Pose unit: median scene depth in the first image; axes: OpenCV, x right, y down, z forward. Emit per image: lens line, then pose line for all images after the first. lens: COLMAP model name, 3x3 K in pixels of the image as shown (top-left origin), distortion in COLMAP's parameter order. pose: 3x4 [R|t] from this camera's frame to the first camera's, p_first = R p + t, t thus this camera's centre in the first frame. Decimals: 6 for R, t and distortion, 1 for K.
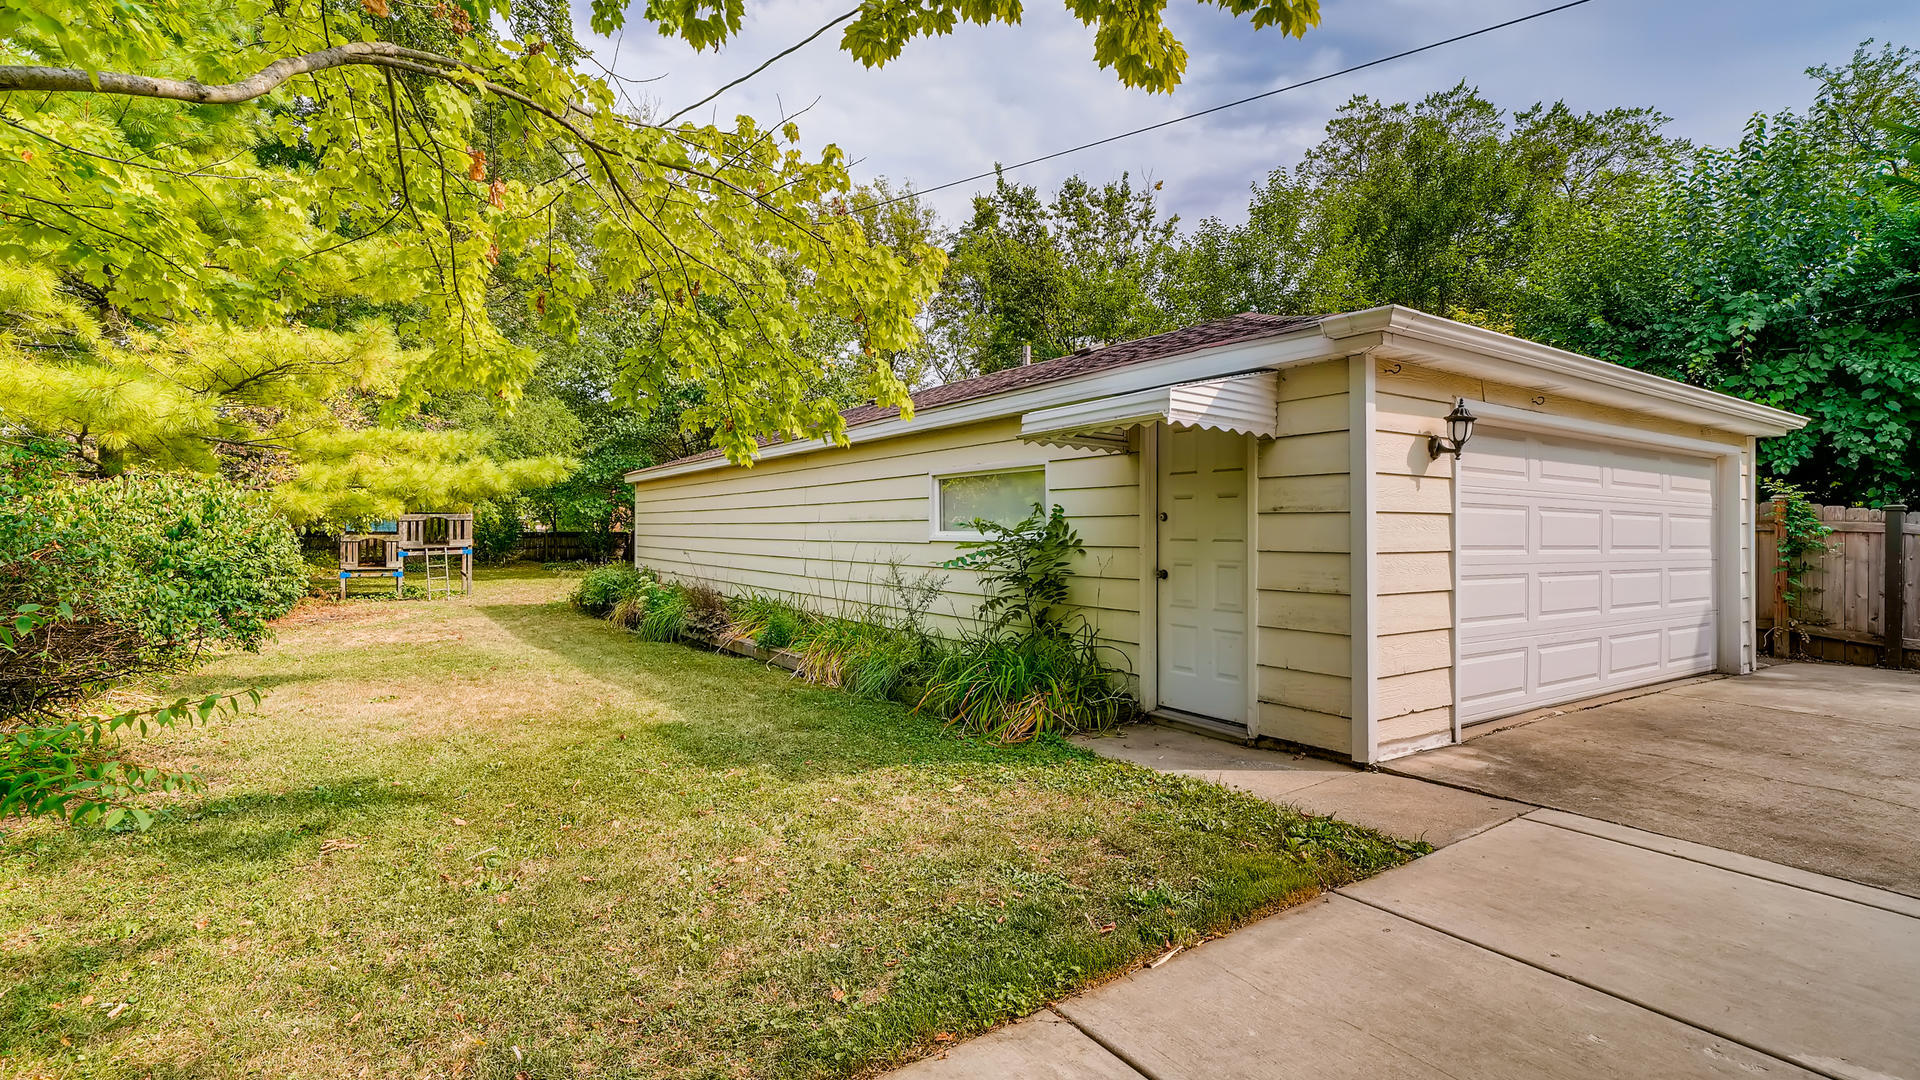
lens RADIAL K [[865.8, 0, 959.2], [0, 865.8, 533.4], [0, 0, 1]] dist [0.001889, 0.000159]
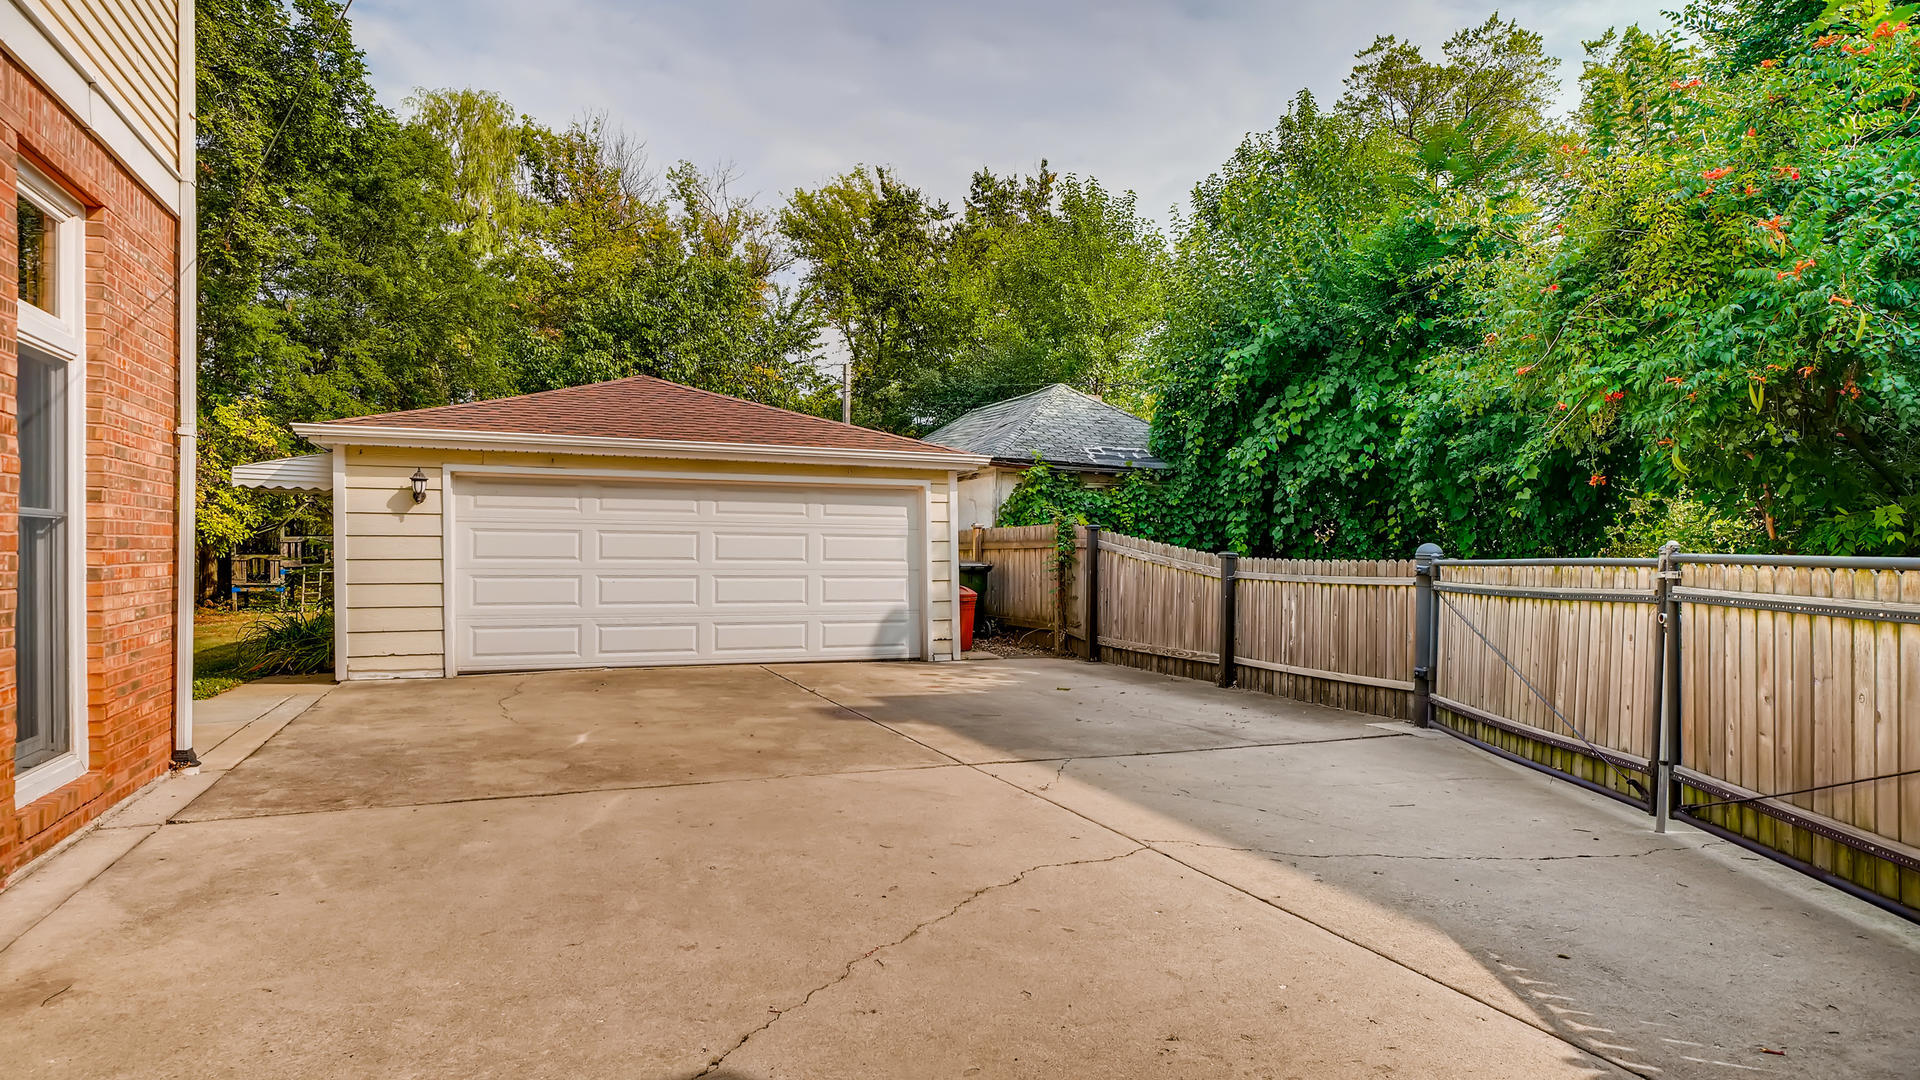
lens RADIAL K [[1078.2, 0, 959.8], [0, 1078.2, 550.1], [0, 0, 1]] dist [-0.006725, -0.000871]
pose [[0.982331, -0.000275, -0.187151, 1.232909], [-0.000830, 0.999983, -0.005827, 0.010118], [0.187150, 0.005879, 0.982314, -0.522312]]
